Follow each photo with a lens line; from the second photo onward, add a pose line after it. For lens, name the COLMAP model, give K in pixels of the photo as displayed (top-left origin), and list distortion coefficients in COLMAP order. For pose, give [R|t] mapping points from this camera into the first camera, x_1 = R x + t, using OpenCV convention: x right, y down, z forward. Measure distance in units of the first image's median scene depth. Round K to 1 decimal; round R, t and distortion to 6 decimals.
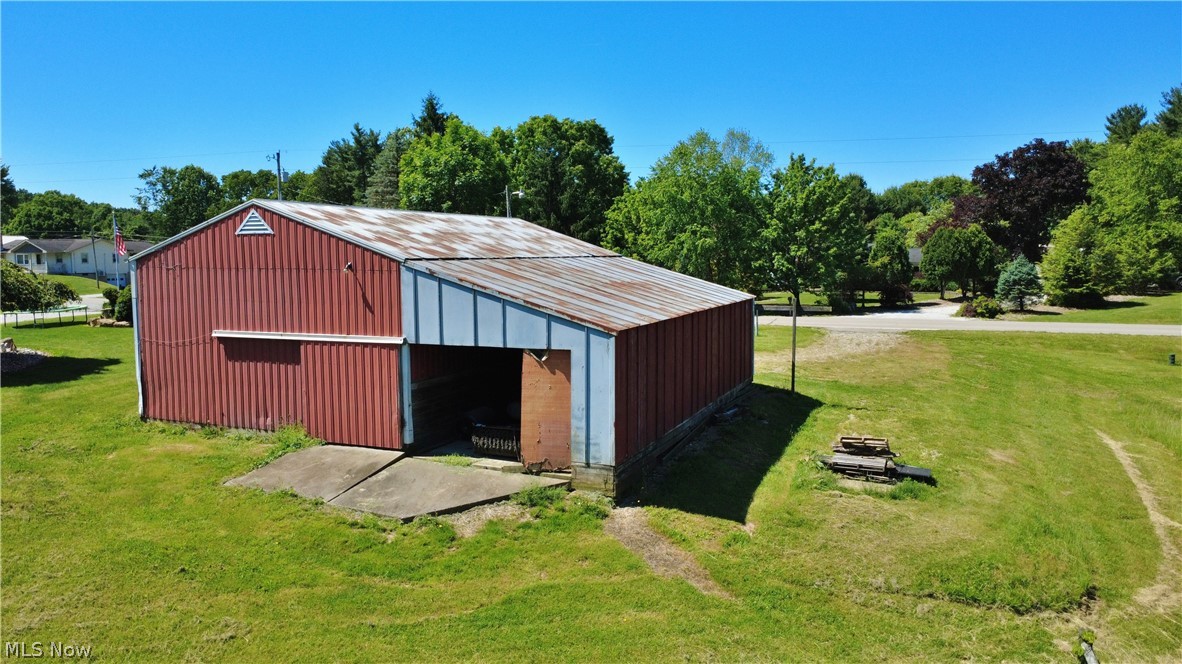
lens RADIAL K [[861.3, 0, 587.4], [0, 861.3, 333.4], [0, 0, 1]] dist [-0.000933, -0.003155]
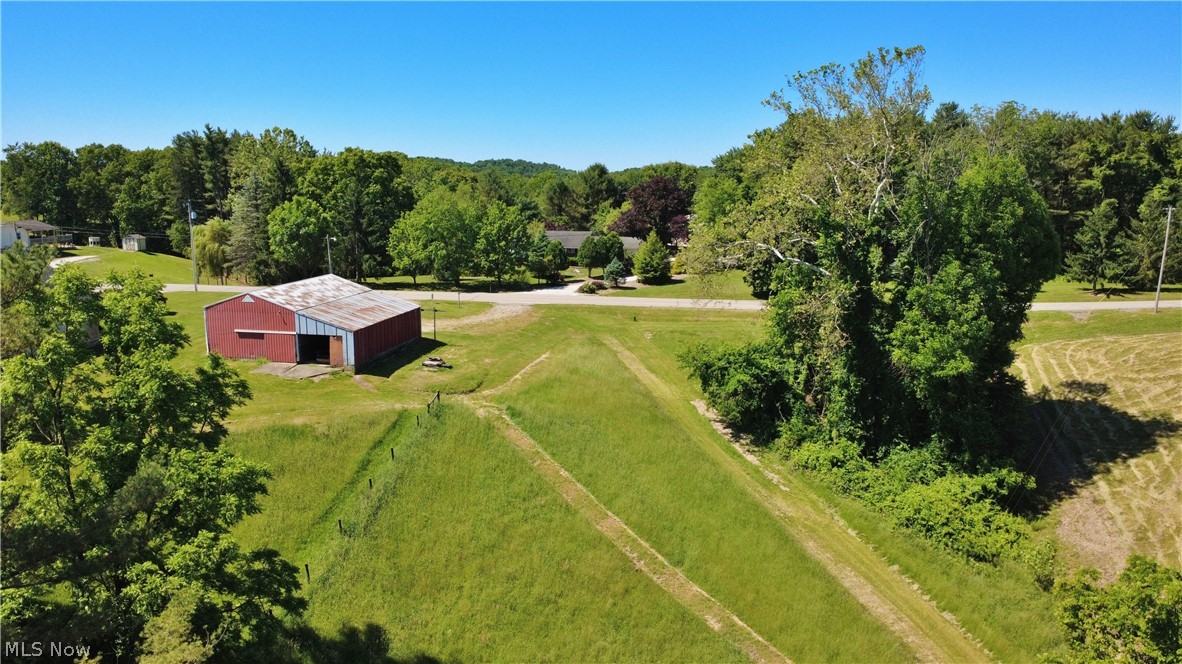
lens RADIAL K [[861.3, 0, 595.1], [0, 861.3, 326.1], [0, 0, 1]] dist [-0.000933, -0.003155]
pose [[0.981250, -0.022057, 0.191474, 0.321996], [0.007303, 0.996972, 0.077420, -0.285195], [-0.192602, -0.074570, 0.978439, -2.726159]]
